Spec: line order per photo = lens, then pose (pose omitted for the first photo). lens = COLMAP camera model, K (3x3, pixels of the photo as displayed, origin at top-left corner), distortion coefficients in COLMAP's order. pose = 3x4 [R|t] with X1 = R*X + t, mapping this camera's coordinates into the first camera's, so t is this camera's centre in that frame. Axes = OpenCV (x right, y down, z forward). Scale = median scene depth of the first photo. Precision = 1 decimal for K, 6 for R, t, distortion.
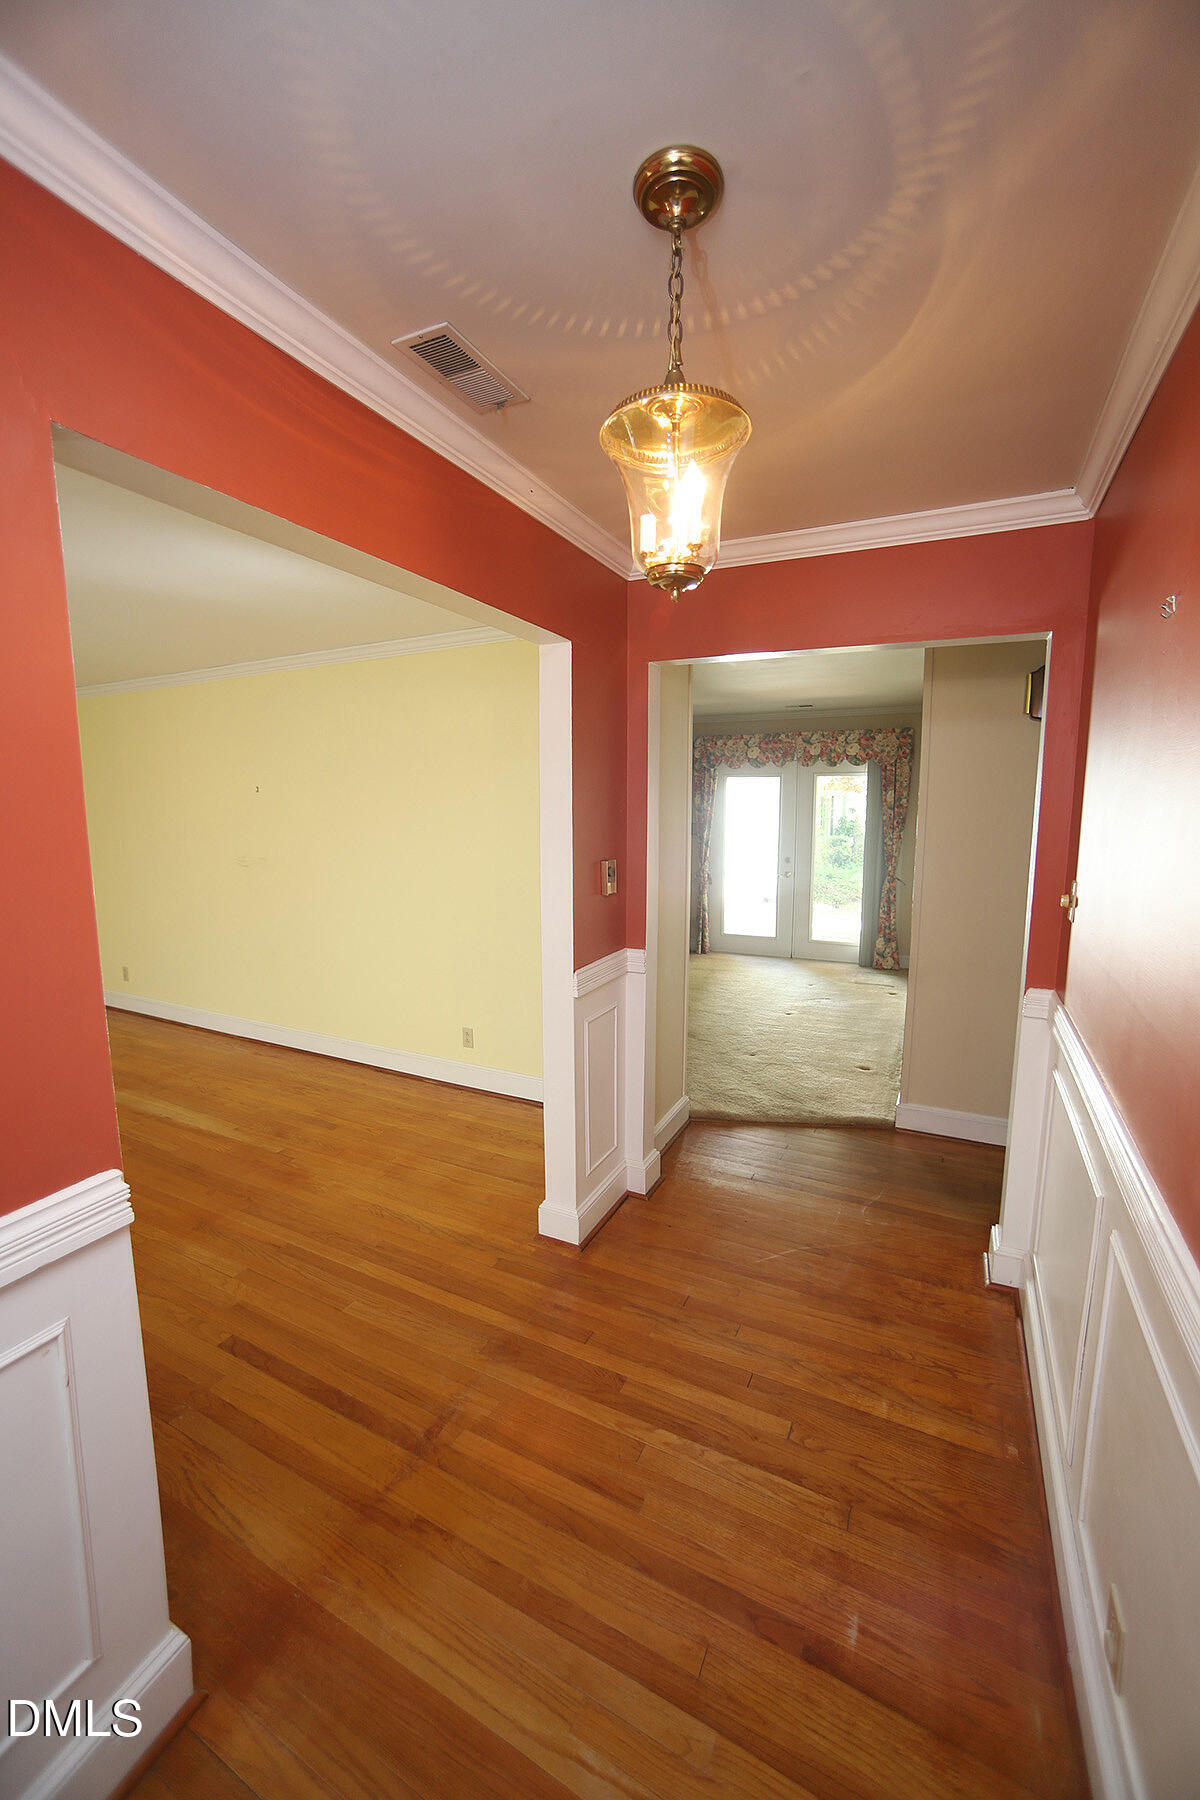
lens RADIAL K [[718.3, 0, 568.6], [0, 718.3, 897.6], [0, 0, 1]] dist [-0.026954, 0.003795]
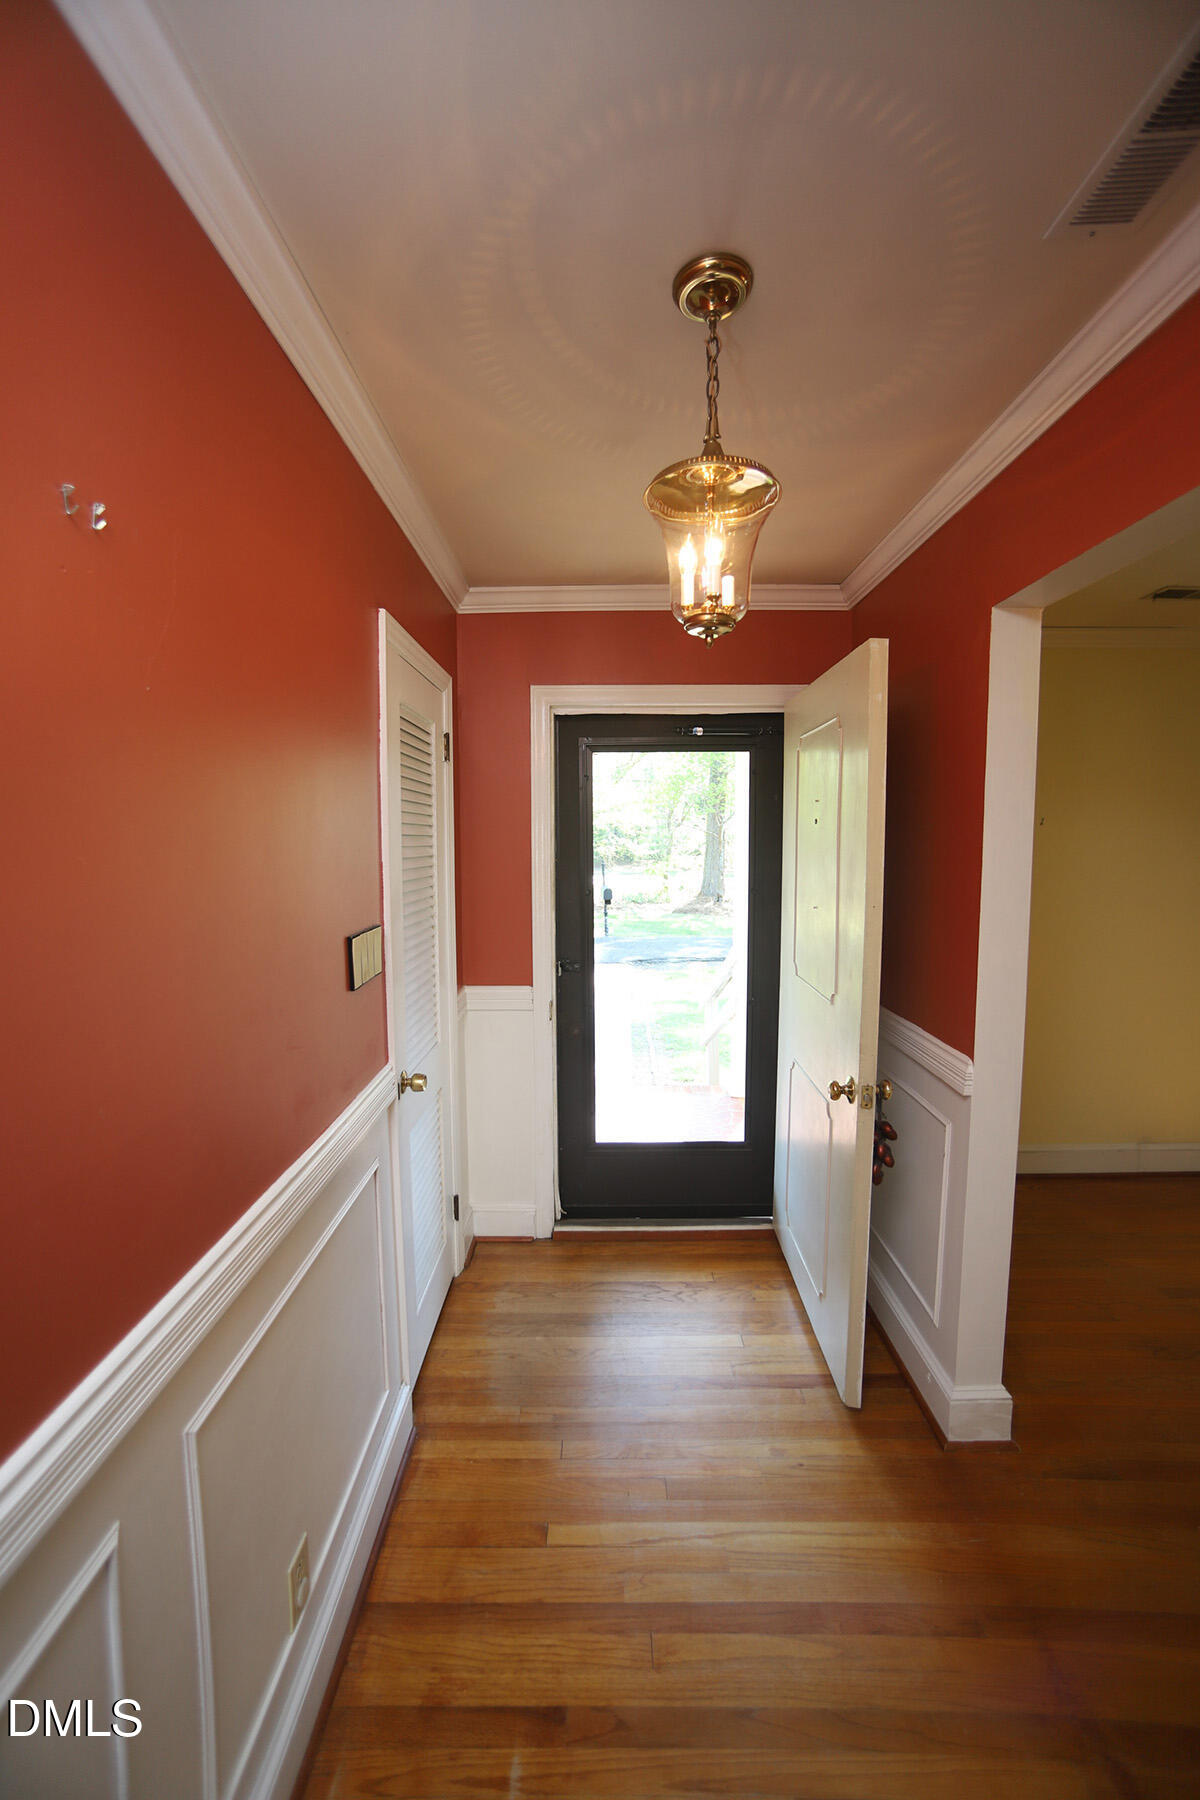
lens RADIAL K [[718.3, 0, 601.7], [0, 718.3, 897.4], [0, 0, 1]] dist [-0.026954, 0.003795]
pose [[-0.890960, 0.042397, -0.452099, 0.689650], [-0.056013, 0.977766, 0.202079, -0.210863], [0.450615, 0.205368, -0.868775, 1.654882]]
